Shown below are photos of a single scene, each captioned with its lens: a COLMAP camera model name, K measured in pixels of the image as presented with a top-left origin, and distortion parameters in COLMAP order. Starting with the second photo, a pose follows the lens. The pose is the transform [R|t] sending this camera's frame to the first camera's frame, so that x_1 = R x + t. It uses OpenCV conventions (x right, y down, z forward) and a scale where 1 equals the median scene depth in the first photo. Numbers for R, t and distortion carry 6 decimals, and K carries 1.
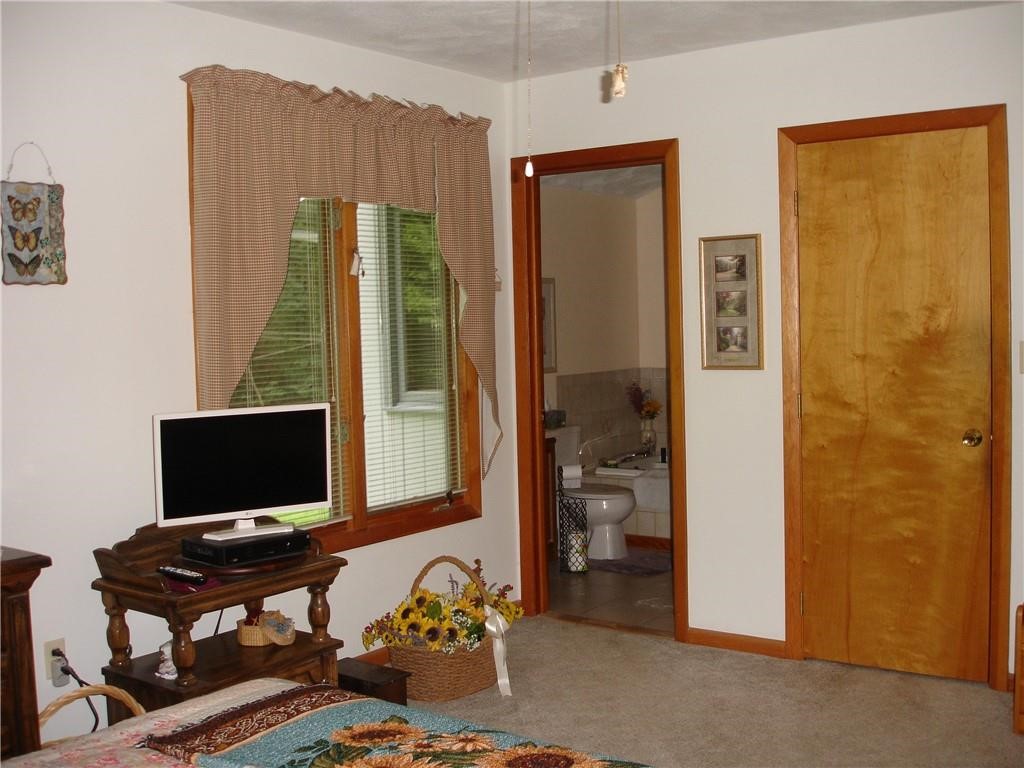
lens RADIAL K [[1139.6, 0, 511.7], [0, 1139.6, 384.0], [0, 0, 1]] dist [-0.110187, 0.000000]
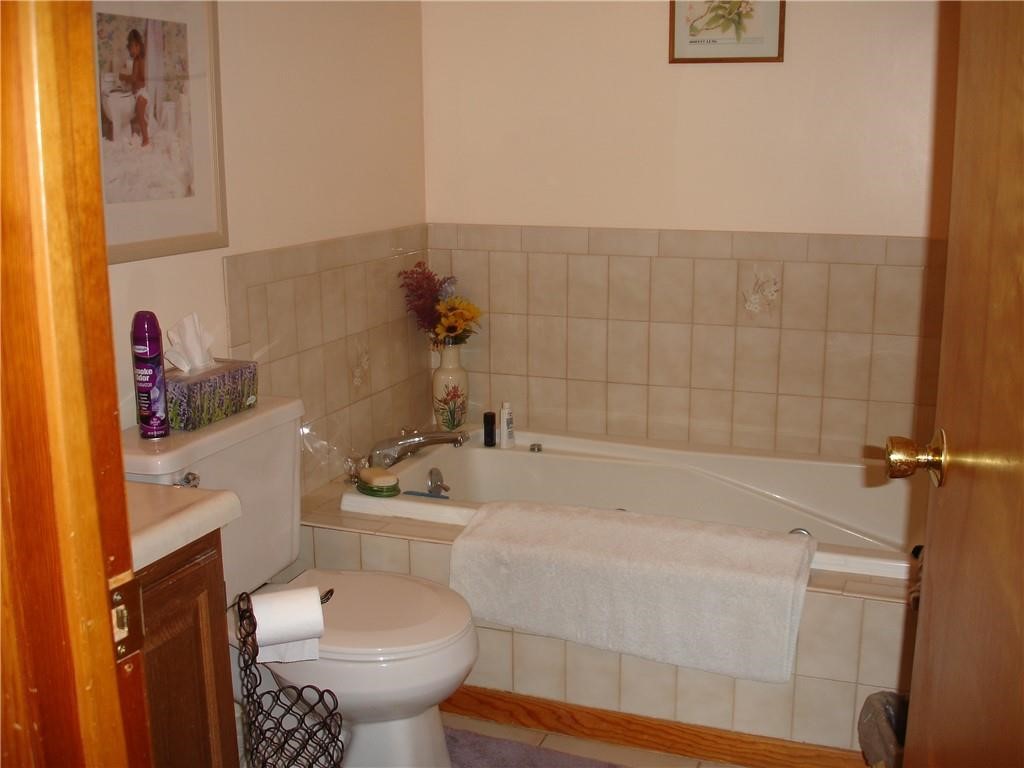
lens RADIAL K [[1139.6, 0, 511.2], [0, 1139.6, 384.0], [0, 0, 1]] dist [-0.110187, 0.000000]
pose [[0.963808, -0.034194, 0.264394, 0.026640], [-0.003569, 0.989997, 0.141047, -0.014930], [-0.266572, -0.136886, 0.954045, 0.560385]]
